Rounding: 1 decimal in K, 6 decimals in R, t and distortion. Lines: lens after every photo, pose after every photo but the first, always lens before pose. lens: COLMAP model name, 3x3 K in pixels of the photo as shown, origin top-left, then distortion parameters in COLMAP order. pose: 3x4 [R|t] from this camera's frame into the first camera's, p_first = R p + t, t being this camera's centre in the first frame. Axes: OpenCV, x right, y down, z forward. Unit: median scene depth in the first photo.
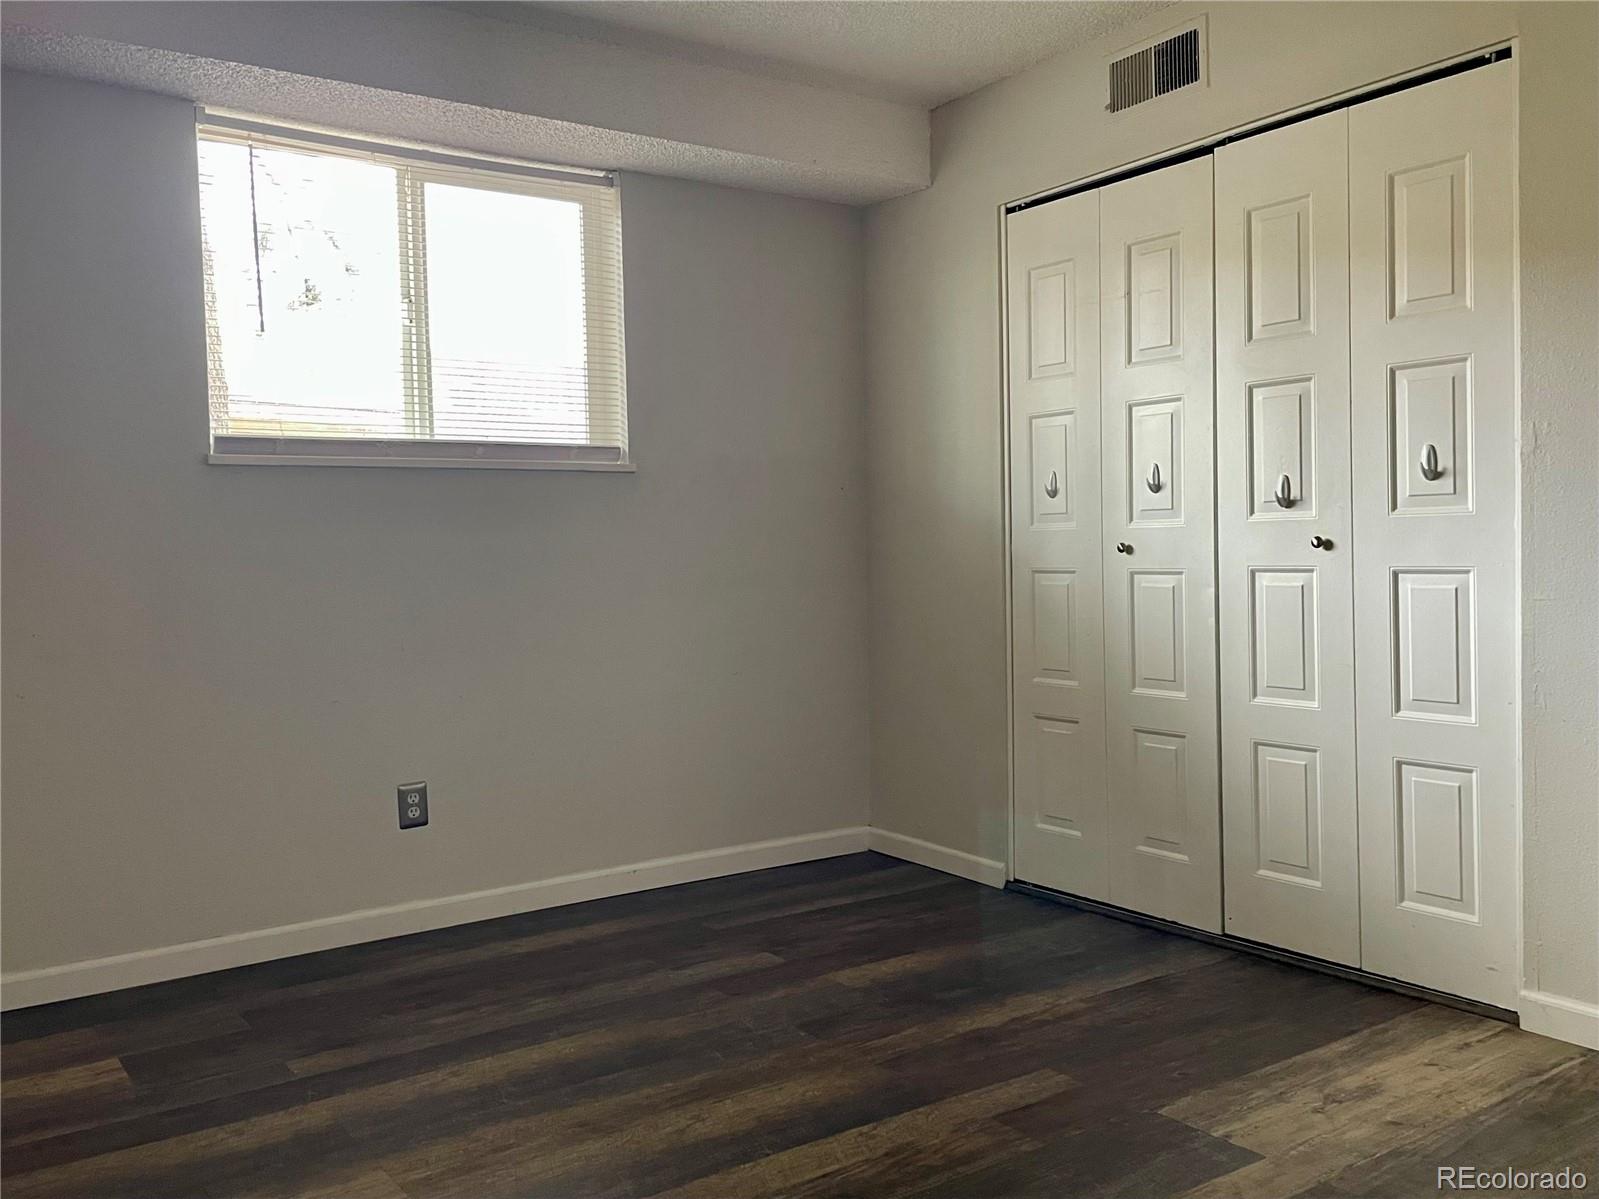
lens RADIAL K [[1339.3, 0, 760.5], [0, 1339.3, 578.7], [0, 0, 1]] dist [0.075397, -0.084524]
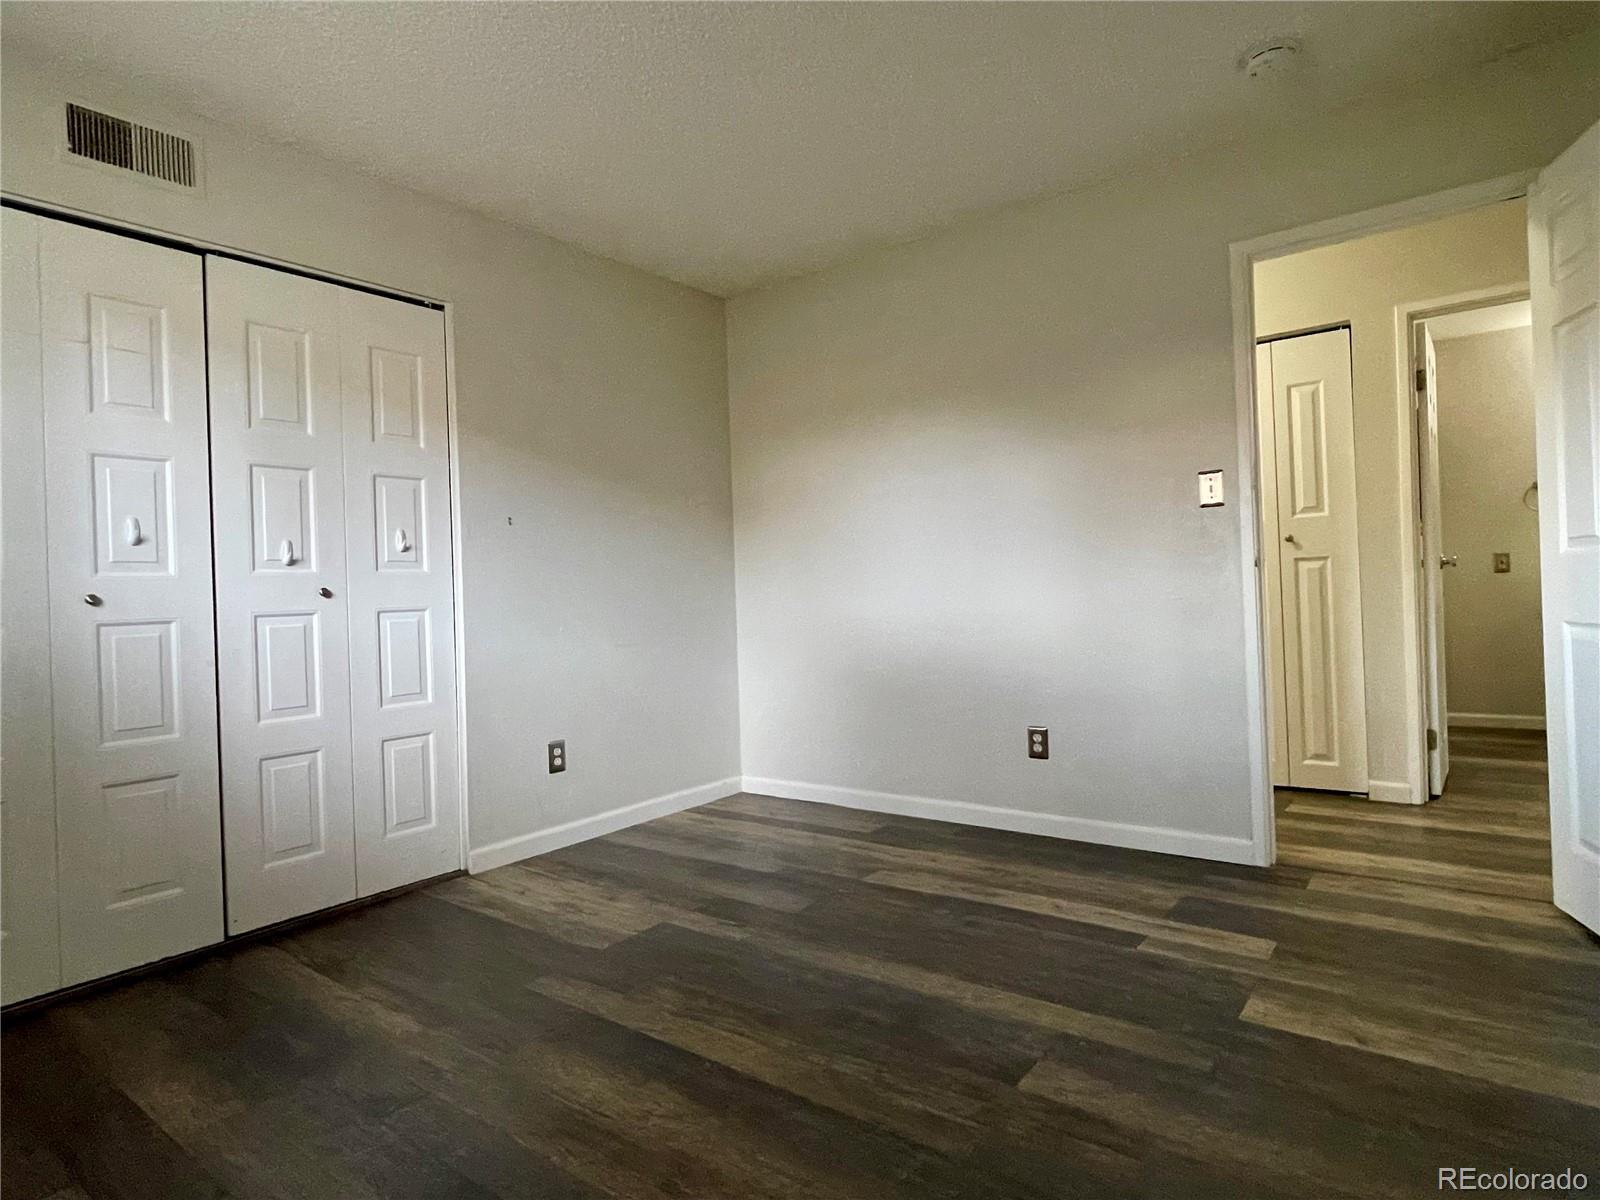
lens RADIAL K [[895.2, 0, 801.8], [0, 895.2, 583.1], [0, 0, 1]] dist [0.002307, -0.030280]
pose [[-0.331027, 0.039517, 0.942793, -0.607410], [0.061912, 0.997879, -0.020088, 0.011673], [-0.941588, 0.051721, -0.332772, 0.892398]]
